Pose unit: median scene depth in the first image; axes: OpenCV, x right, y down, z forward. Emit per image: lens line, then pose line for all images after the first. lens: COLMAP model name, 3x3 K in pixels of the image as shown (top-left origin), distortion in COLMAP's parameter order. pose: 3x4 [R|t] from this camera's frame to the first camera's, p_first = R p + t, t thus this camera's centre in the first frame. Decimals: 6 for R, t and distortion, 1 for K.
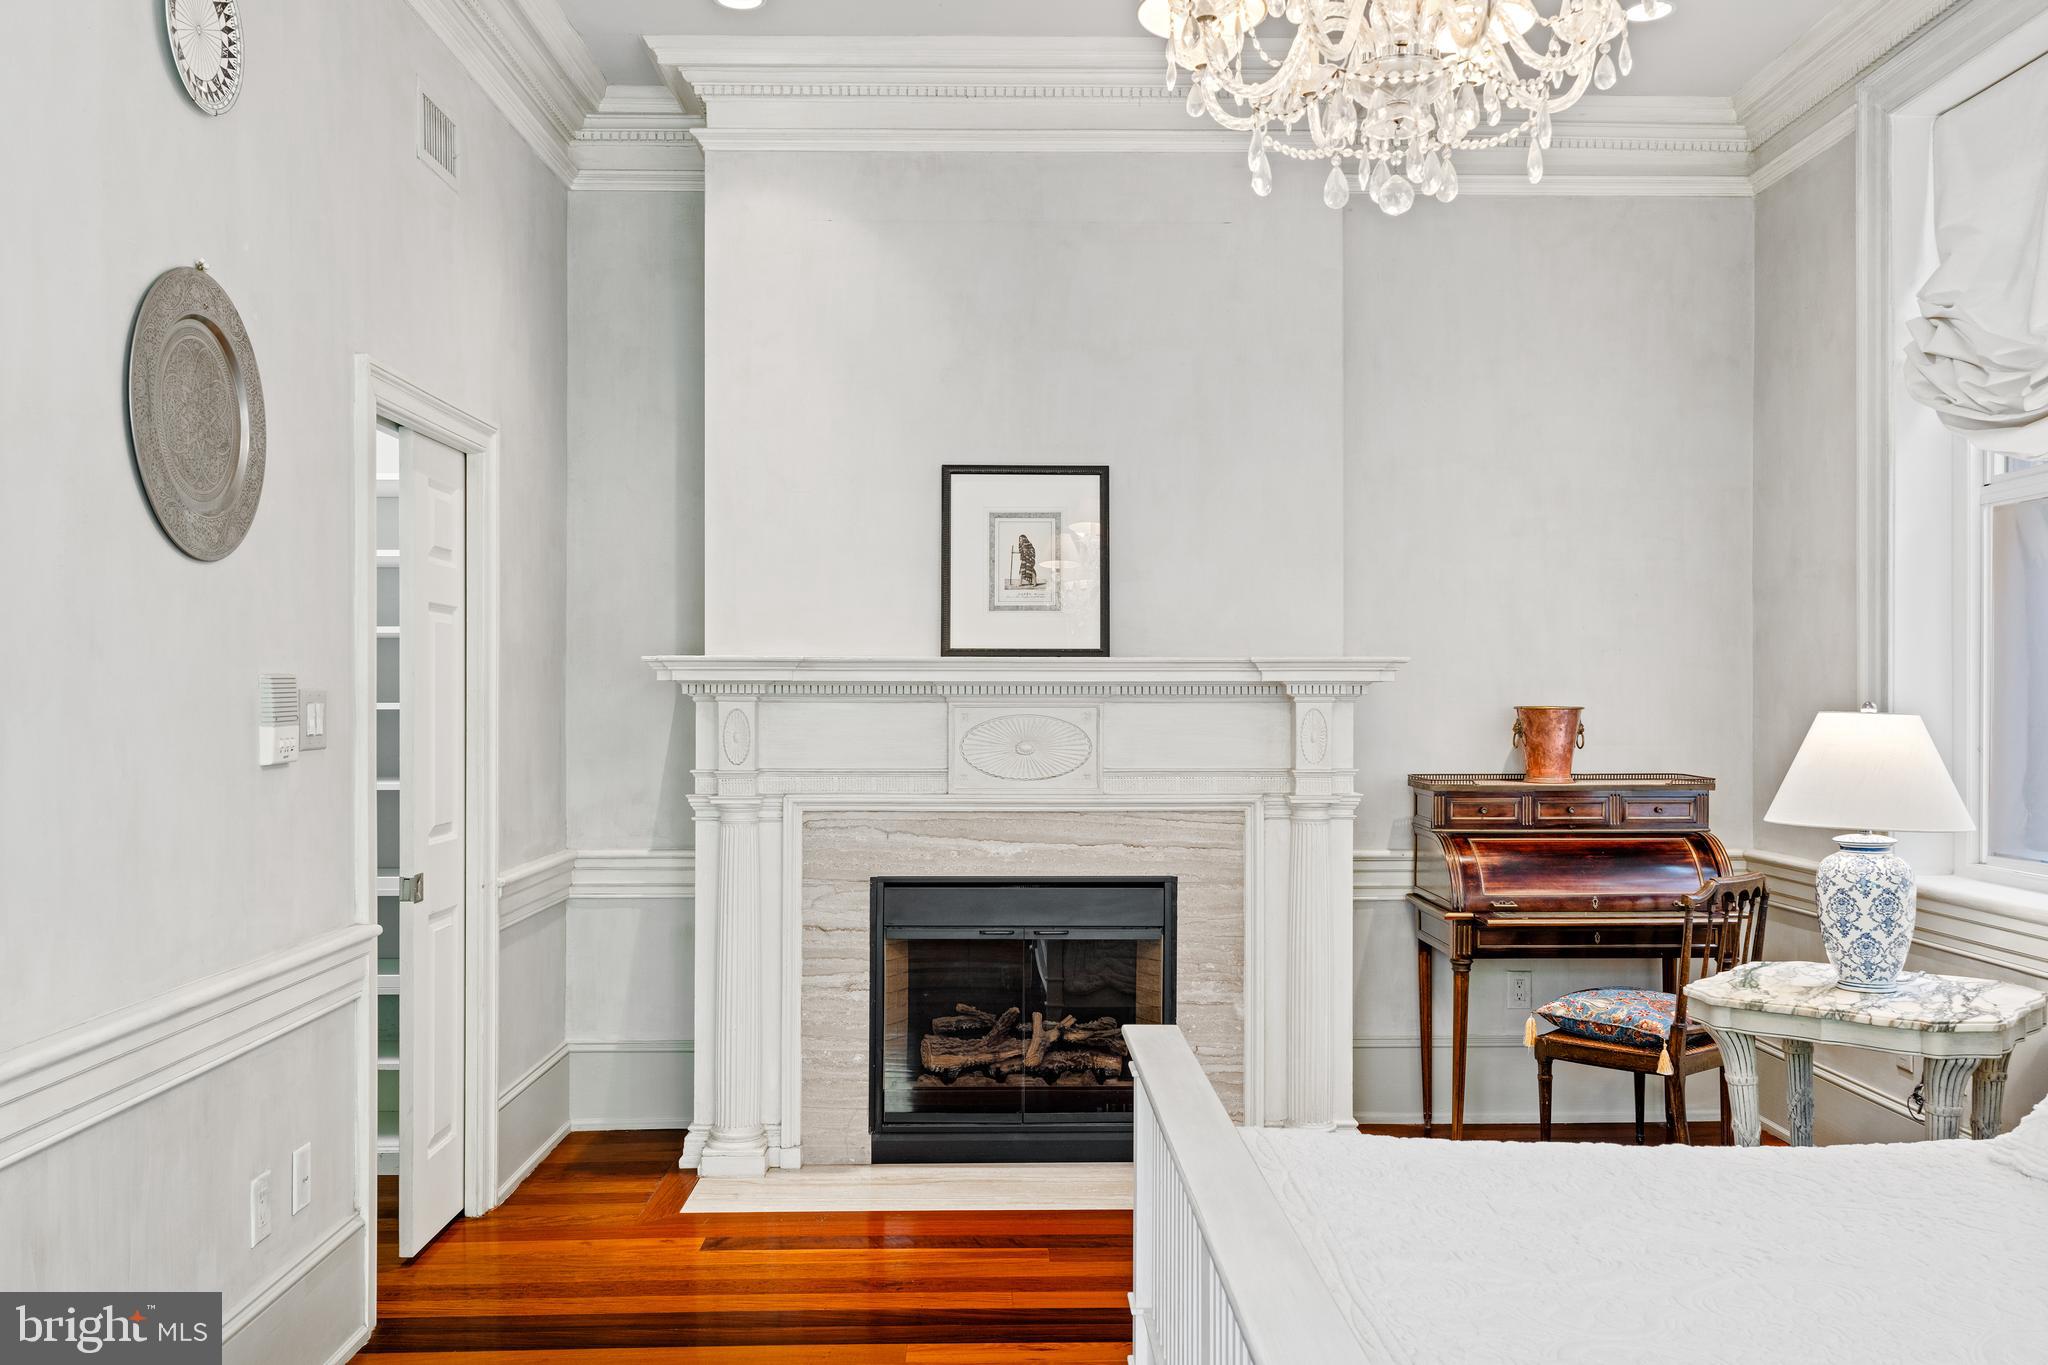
lens RADIAL K [[1648.2, 0, 1023.7], [0, 1648.2, 693.4], [0, 0, 1]] dist [0.001698, -0.000399]
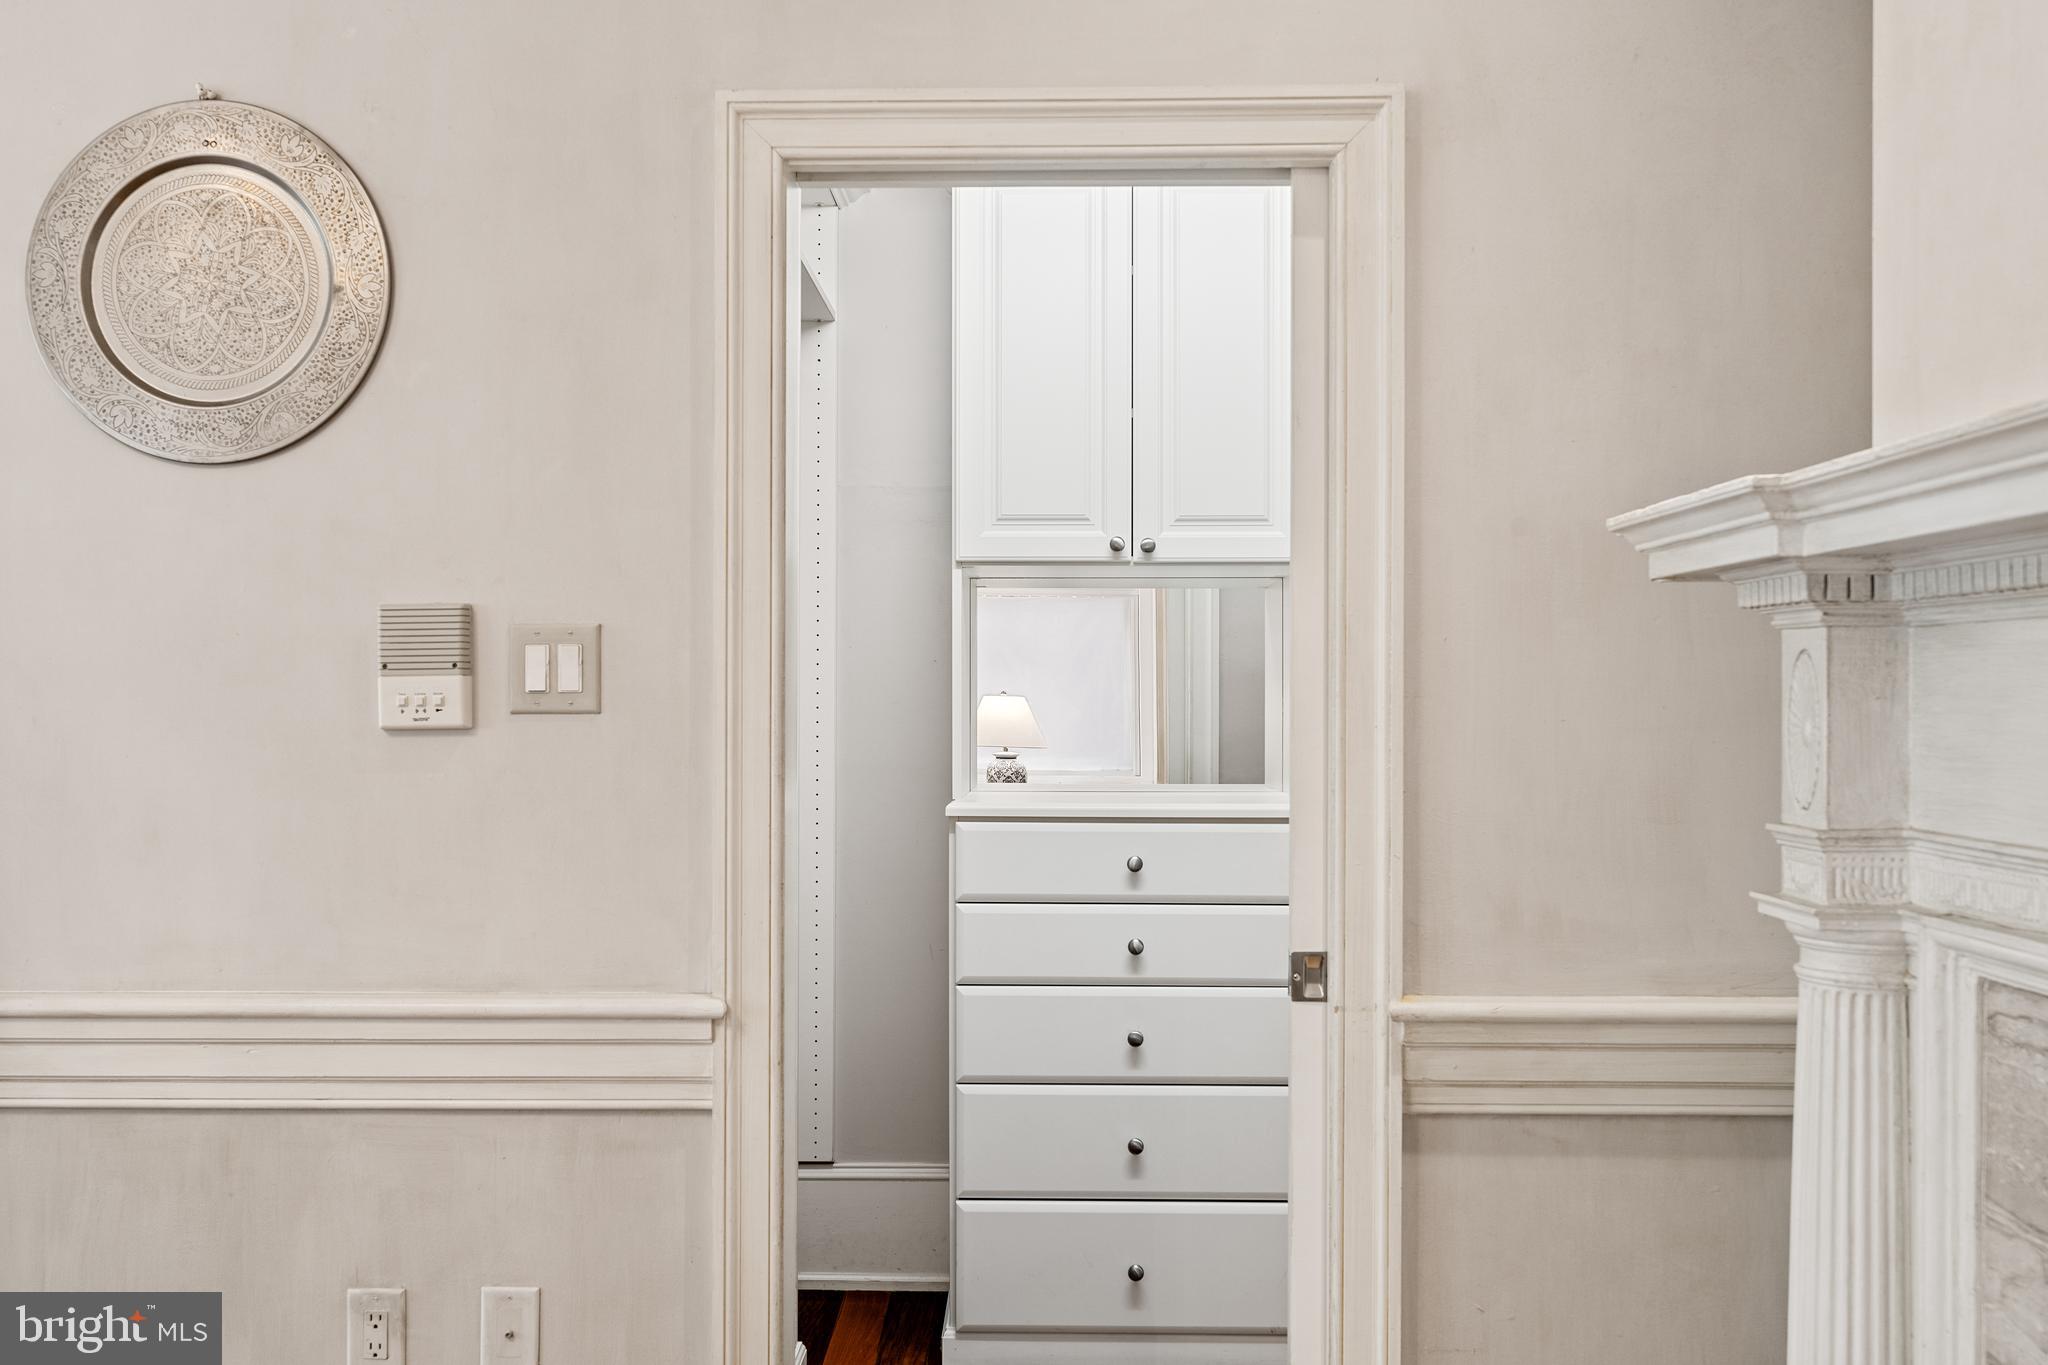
lens RADIAL K [[1802.3, 0, 1017.0], [0, 1802.3, 694.1], [0, 0, 1]] dist [0.002174, 0.010401]
pose [[-0.028934, -0.002945, -0.999577, 0.209743], [-0.000556, 0.999996, -0.002930, 0.019213], [0.999581, 0.000471, -0.028936, 0.826656]]
